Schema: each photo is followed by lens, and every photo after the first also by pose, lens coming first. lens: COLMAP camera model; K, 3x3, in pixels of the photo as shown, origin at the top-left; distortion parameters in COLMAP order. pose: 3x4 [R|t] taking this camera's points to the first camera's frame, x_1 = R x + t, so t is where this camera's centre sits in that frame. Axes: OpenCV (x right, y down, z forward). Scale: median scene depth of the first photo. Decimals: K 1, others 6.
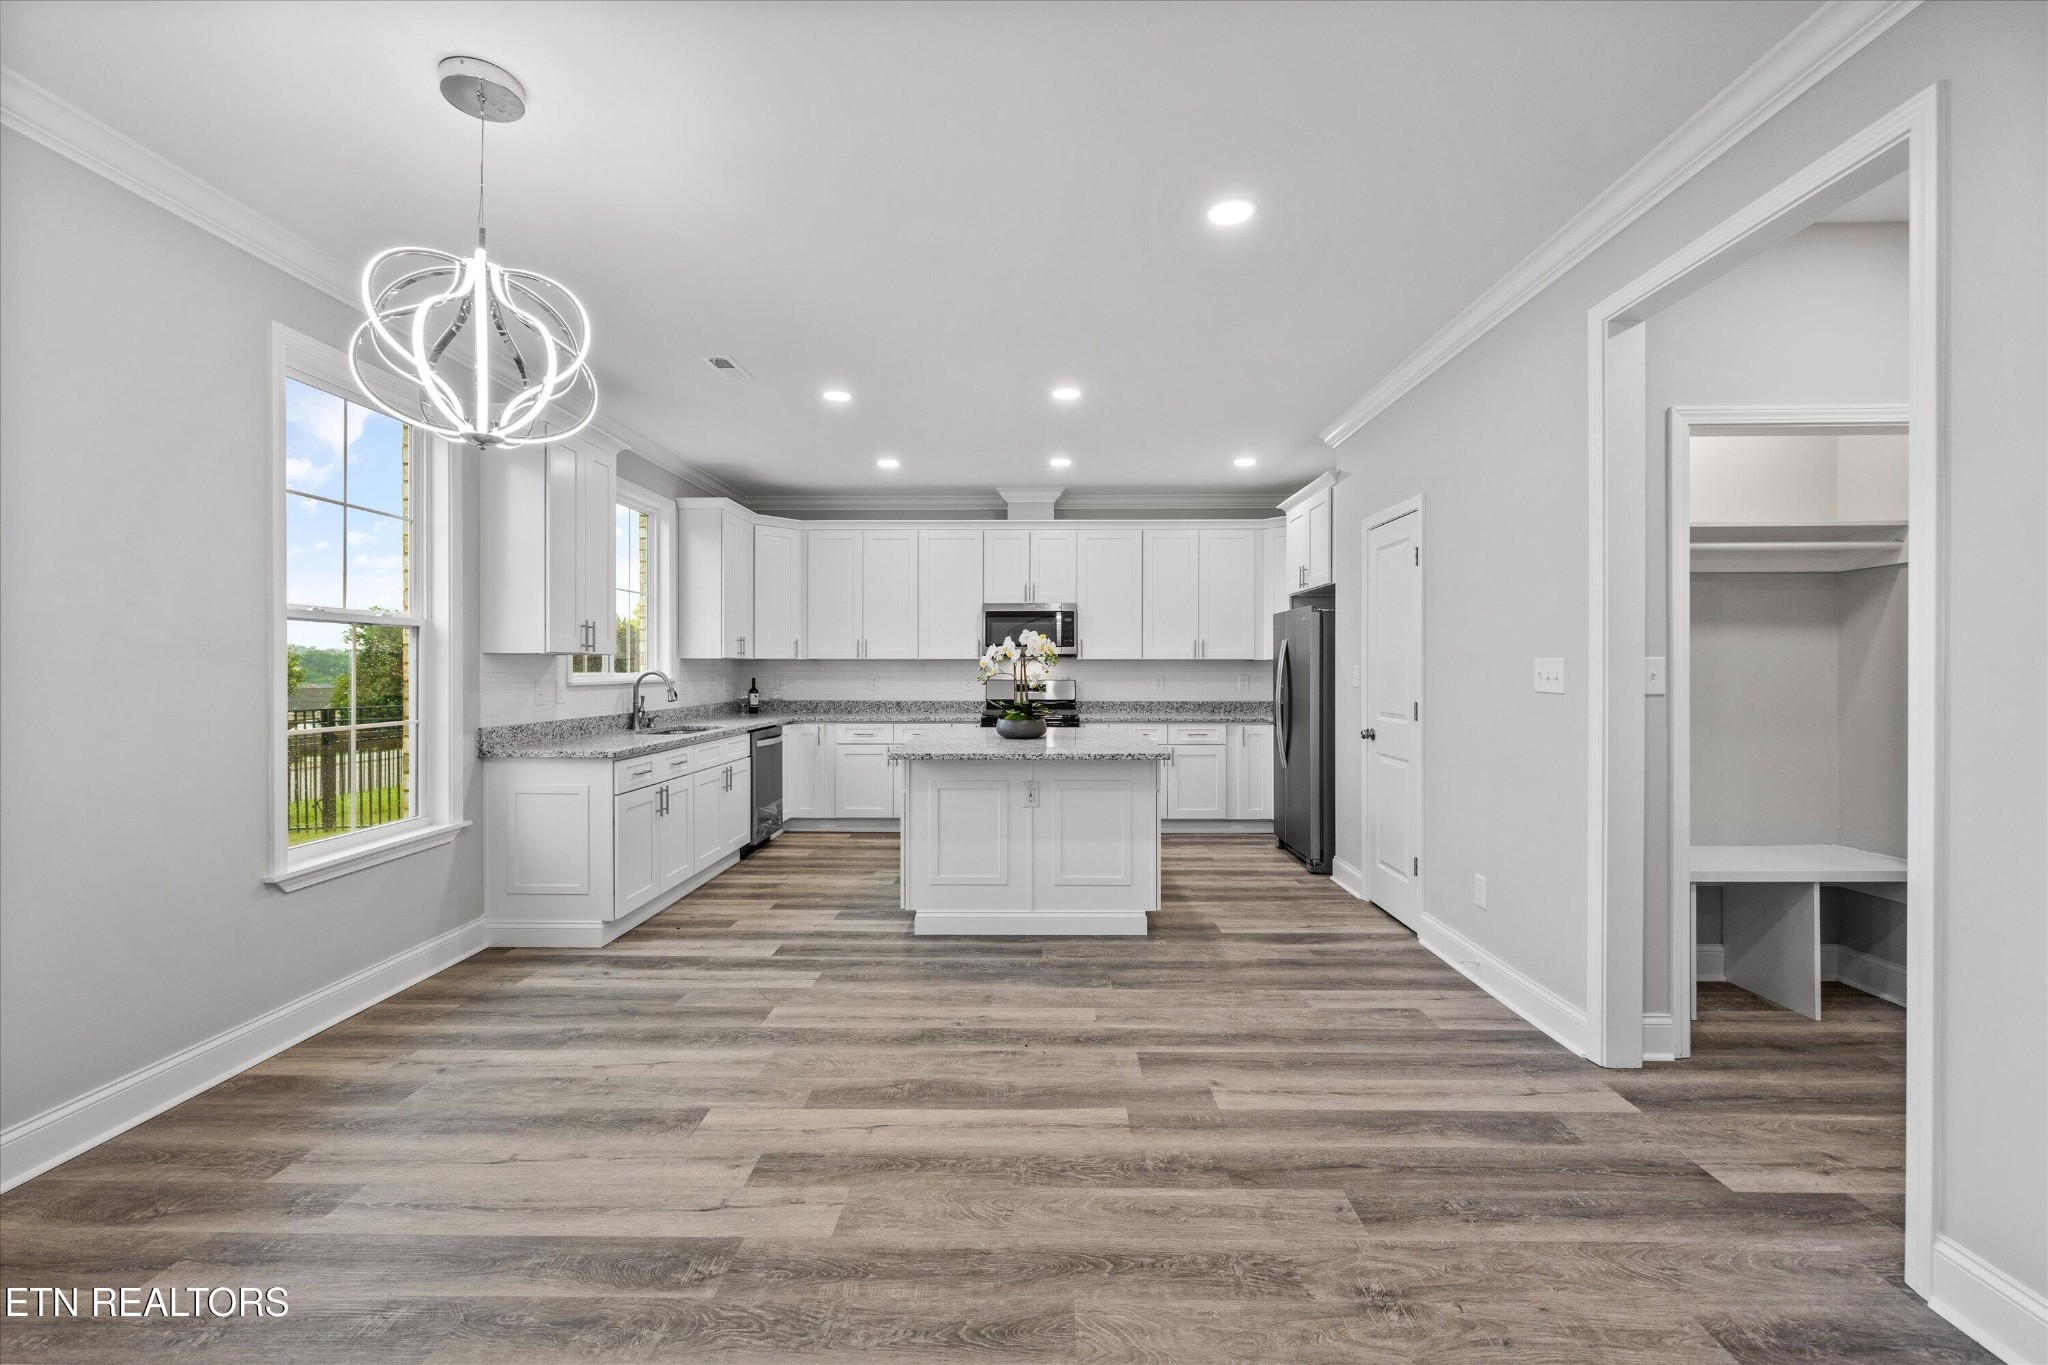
lens RADIAL K [[828.0, 0, 1026.1], [0, 828.0, 672.6], [0, 0, 1]] dist [-0.001727, -0.000105]
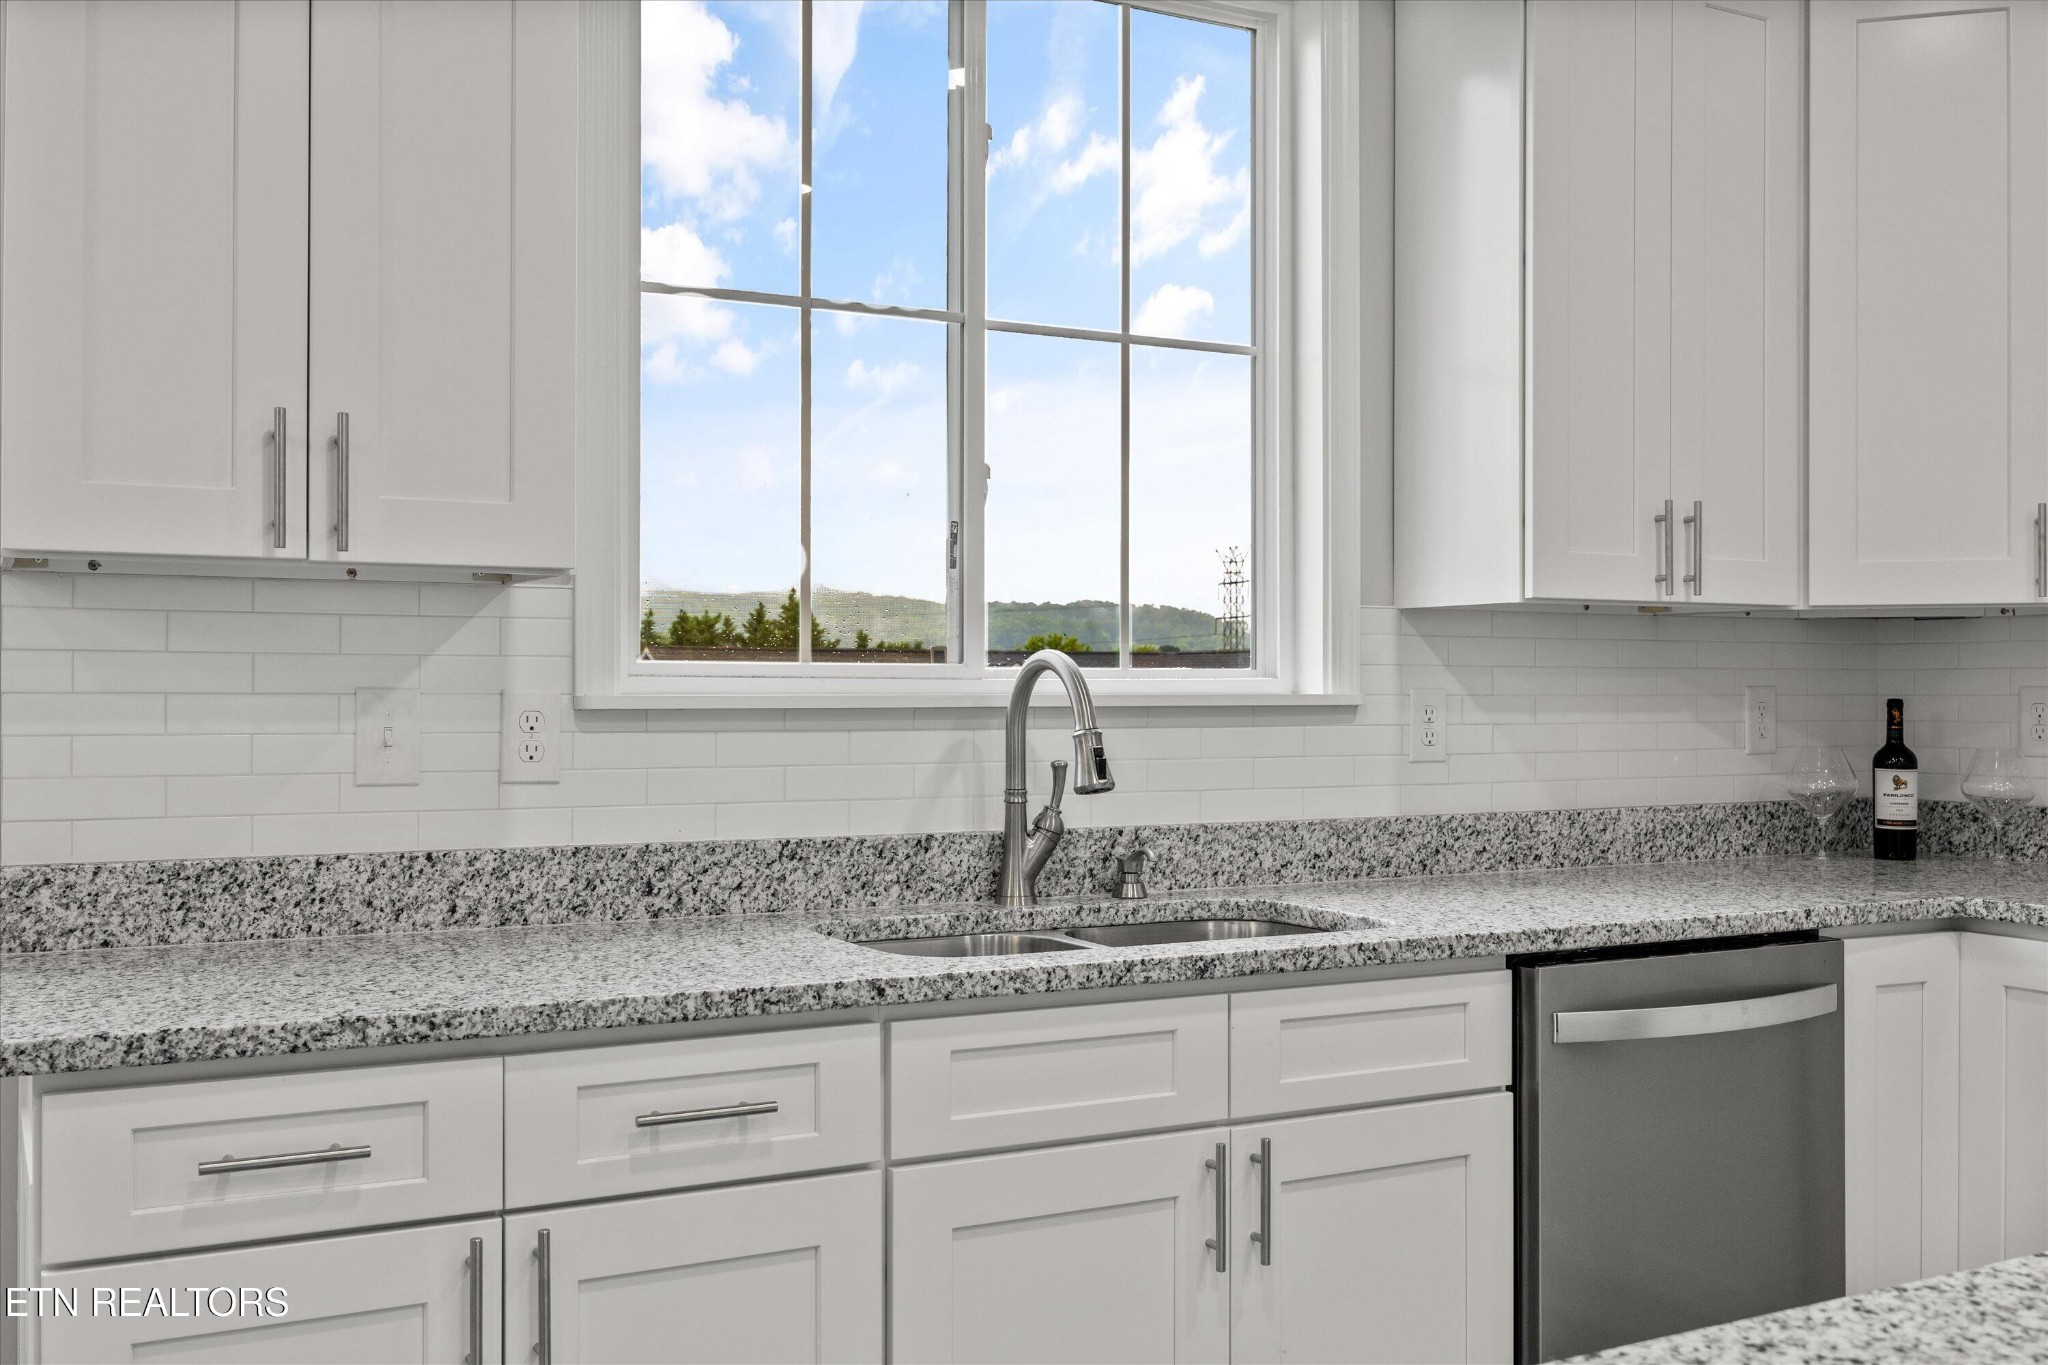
lens RADIAL K [[1941.8, 0, 1024.0], [0, 1941.8, 682.5], [0, 0, 1]] dist [0.002324, 0.004729]
pose [[0.493920, -0.003418, -0.869501, 0.014197], [-0.006348, 0.999951, -0.007537, 0.012128], [0.869484, 0.009243, 0.493874, 0.904271]]
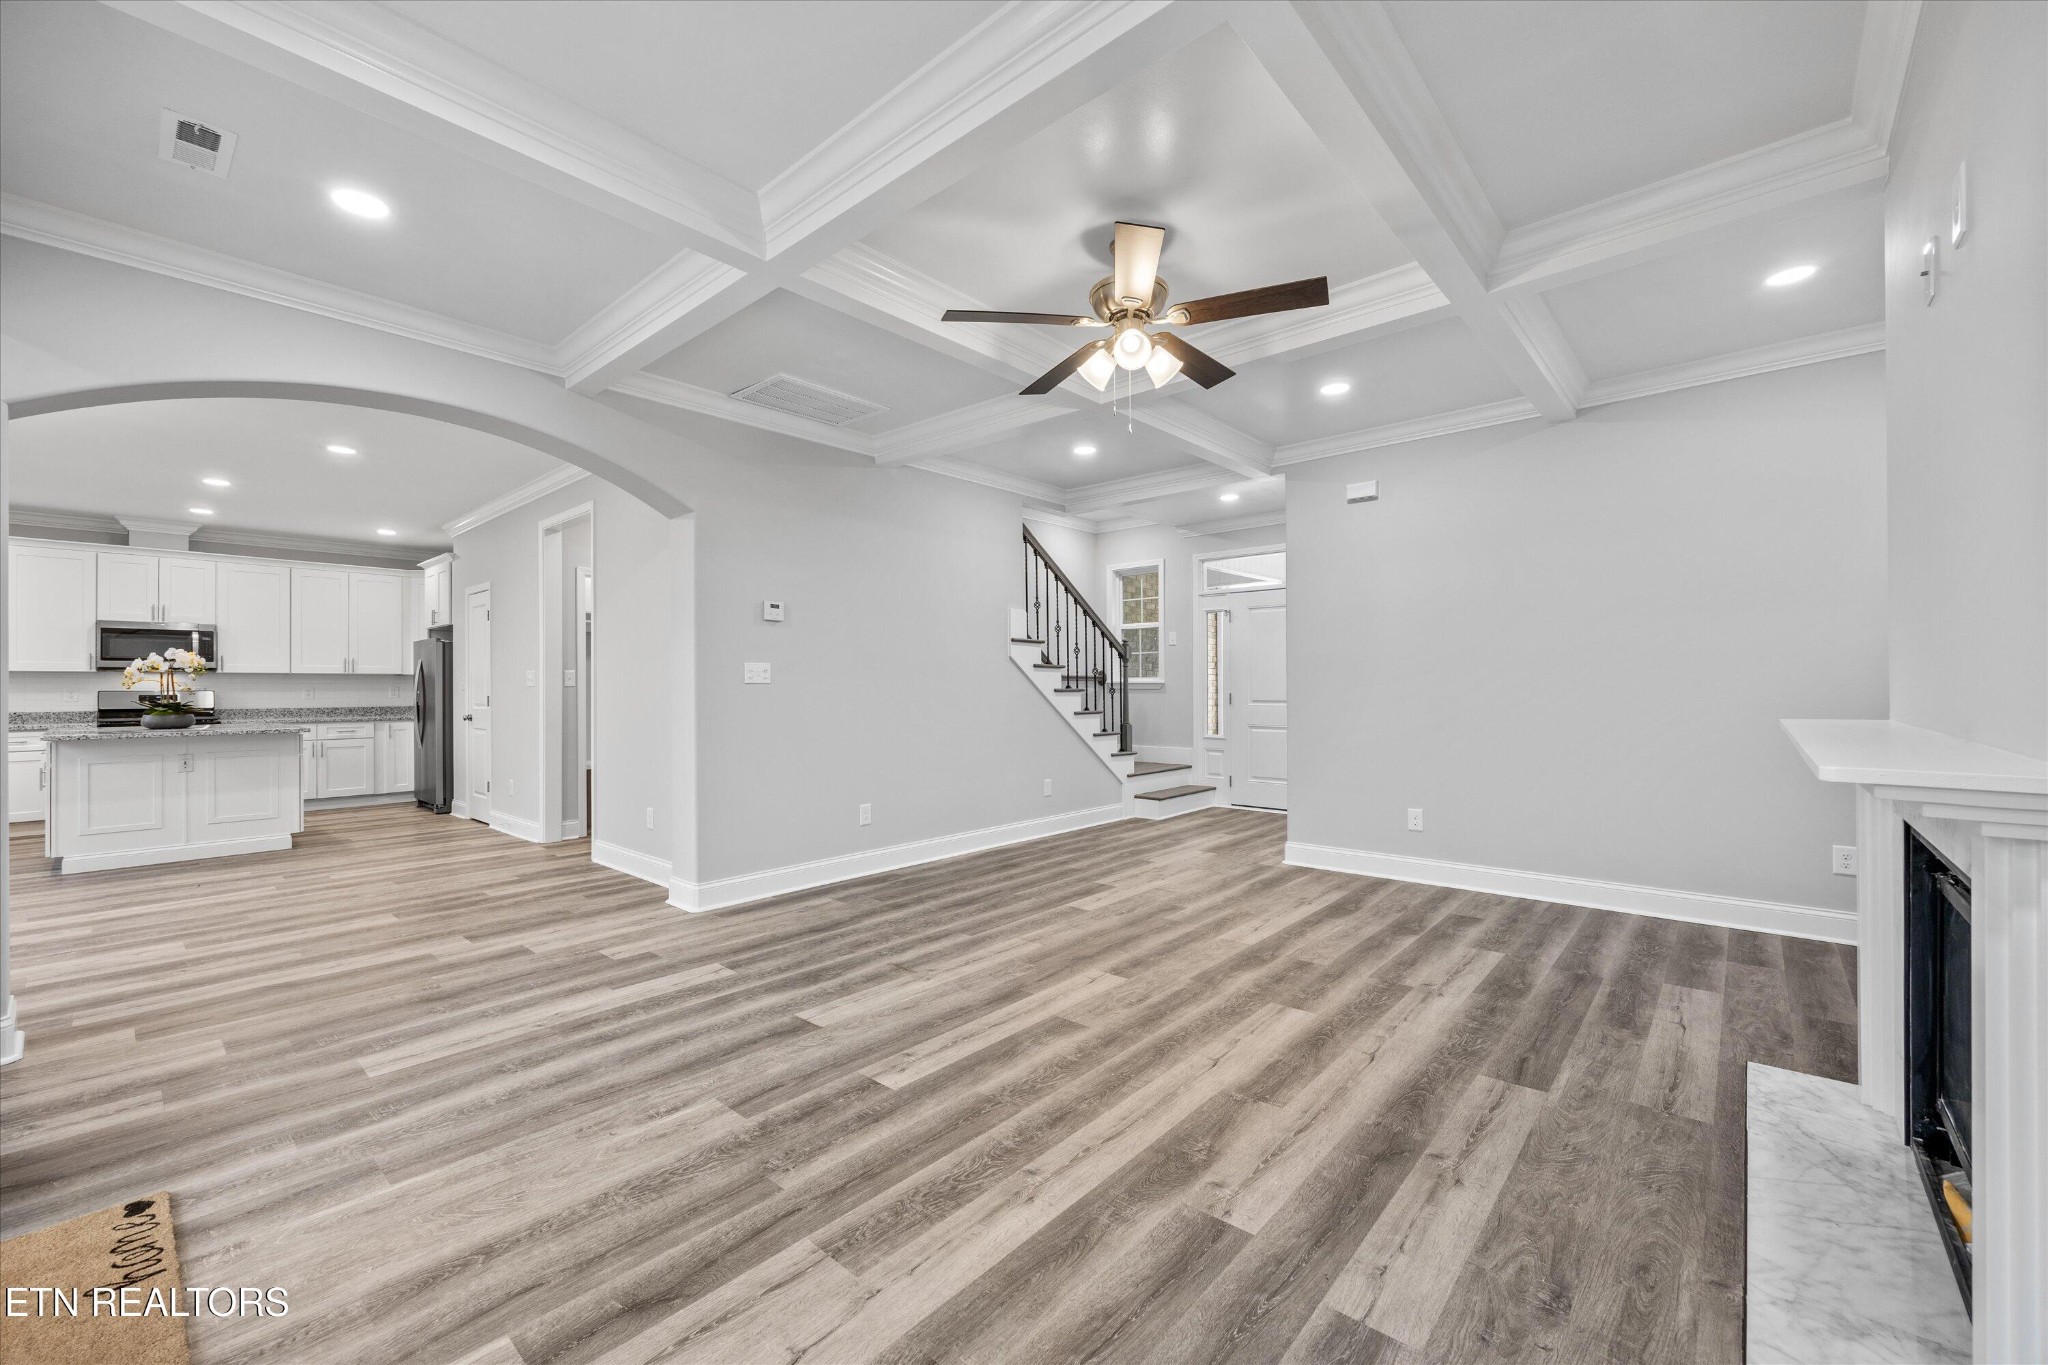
lens RADIAL K [[824.2, 0, 1024.0], [0, 824.2, 682.5], [0, 0, 1]] dist [-0.000246, -0.000304]
pose [[0.651772, 0.001385, 0.758413, -0.126595], [0.010691, 0.999882, -0.011014, 0.037183], [-0.758339, 0.015287, 0.651681, -1.015882]]
